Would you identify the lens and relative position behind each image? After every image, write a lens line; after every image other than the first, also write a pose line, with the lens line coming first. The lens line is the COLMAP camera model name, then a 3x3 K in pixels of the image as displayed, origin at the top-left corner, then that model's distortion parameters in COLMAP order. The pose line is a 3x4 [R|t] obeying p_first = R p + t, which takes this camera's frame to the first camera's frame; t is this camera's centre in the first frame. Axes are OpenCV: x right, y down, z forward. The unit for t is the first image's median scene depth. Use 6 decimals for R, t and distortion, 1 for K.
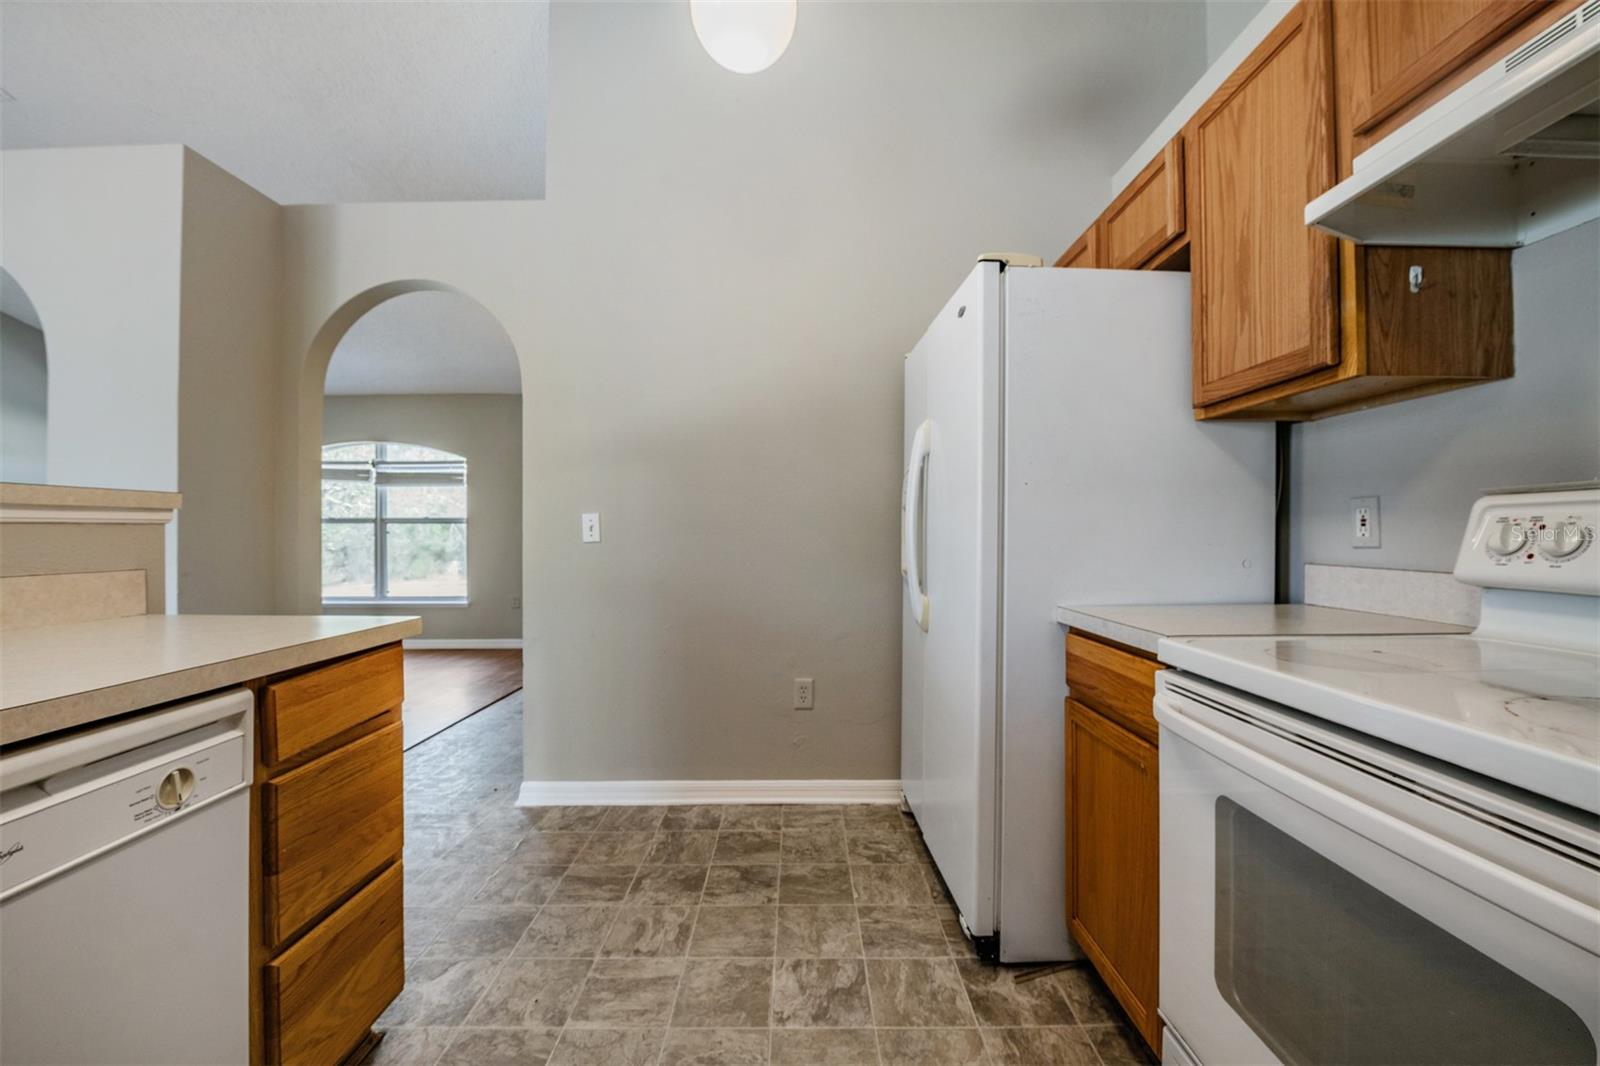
lens RADIAL K [[617.6, 0, 808.4], [0, 617.6, 537.6], [0, 0, 1]] dist [-0.010832, -0.002223]
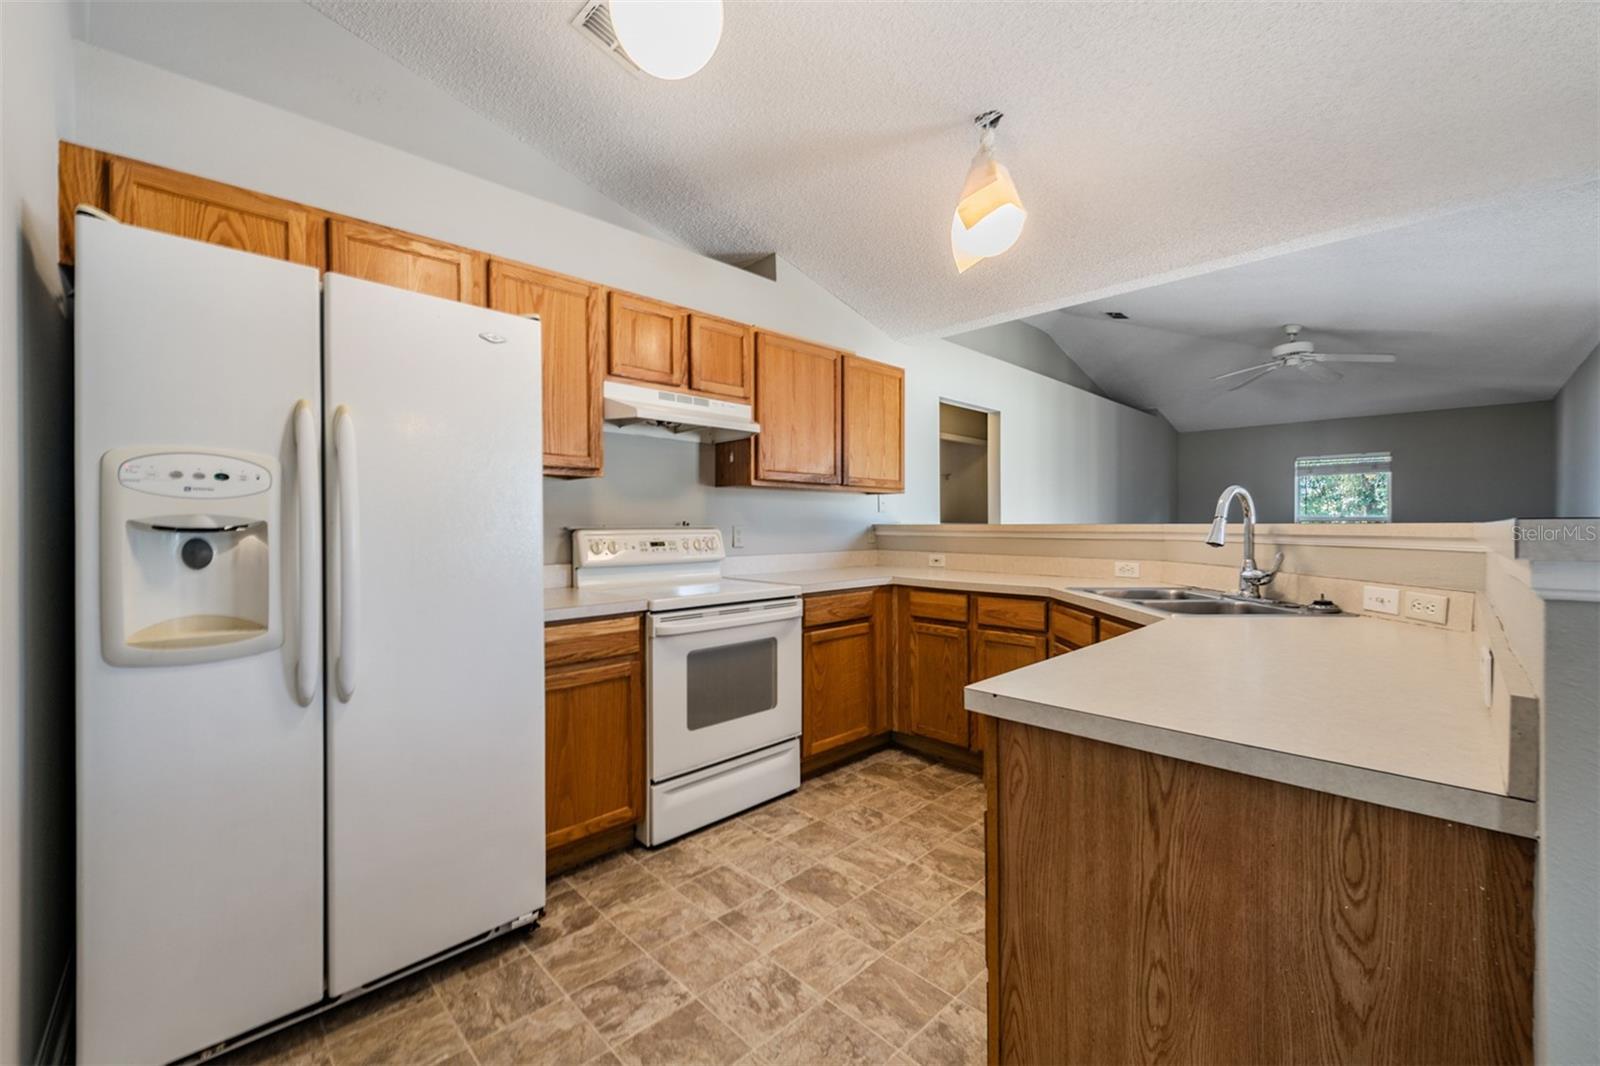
lens RADIAL K [[617.6, 0, 820.9], [0, 617.6, 535.8], [0, 0, 1]] dist [-0.010832, -0.002223]
pose [[-0.711903, 0.007639, 0.702236, -1.011870], [0.004018, 0.999969, -0.006805, -0.033044], [-0.702266, -0.002024, -0.711912, 1.629940]]
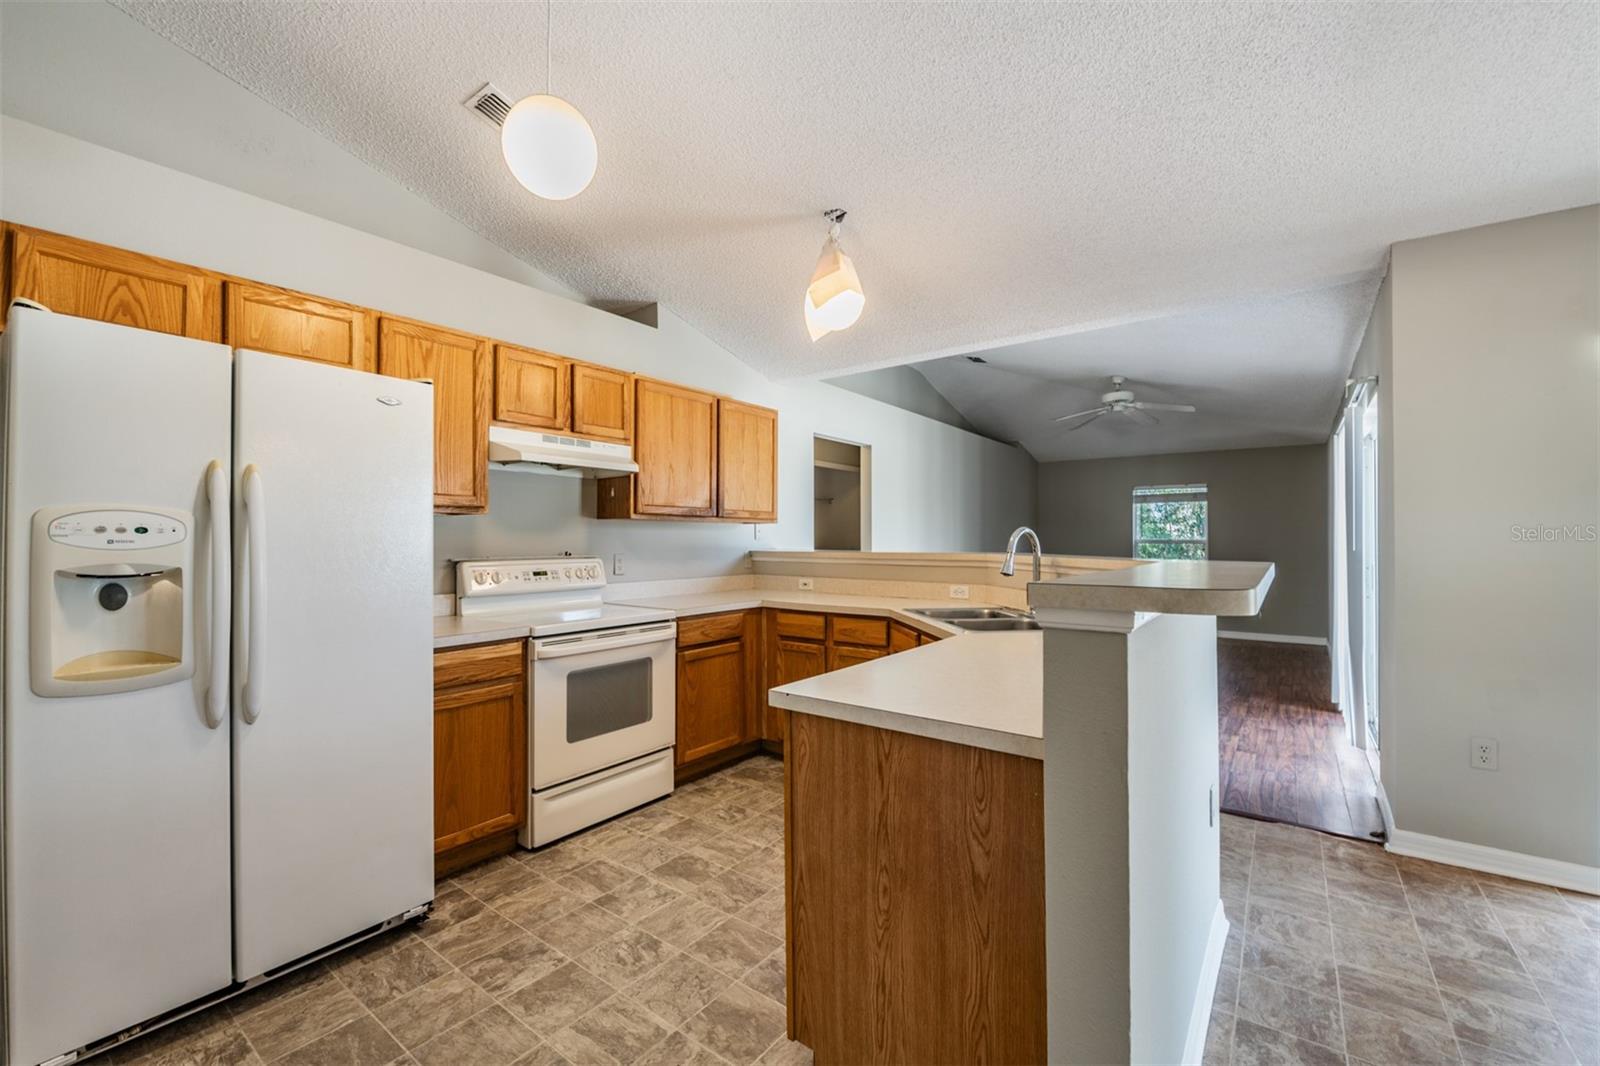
lens RADIAL K [[617.6, 0, 806.2], [0, 617.6, 541.1], [0, 0, 1]] dist [-0.010832, -0.002223]
pose [[-0.806582, 0.019486, 0.590802, -1.282370], [0.006568, 0.999690, -0.024006, -0.081388], [-0.591086, -0.015482, -0.806460, 1.784444]]
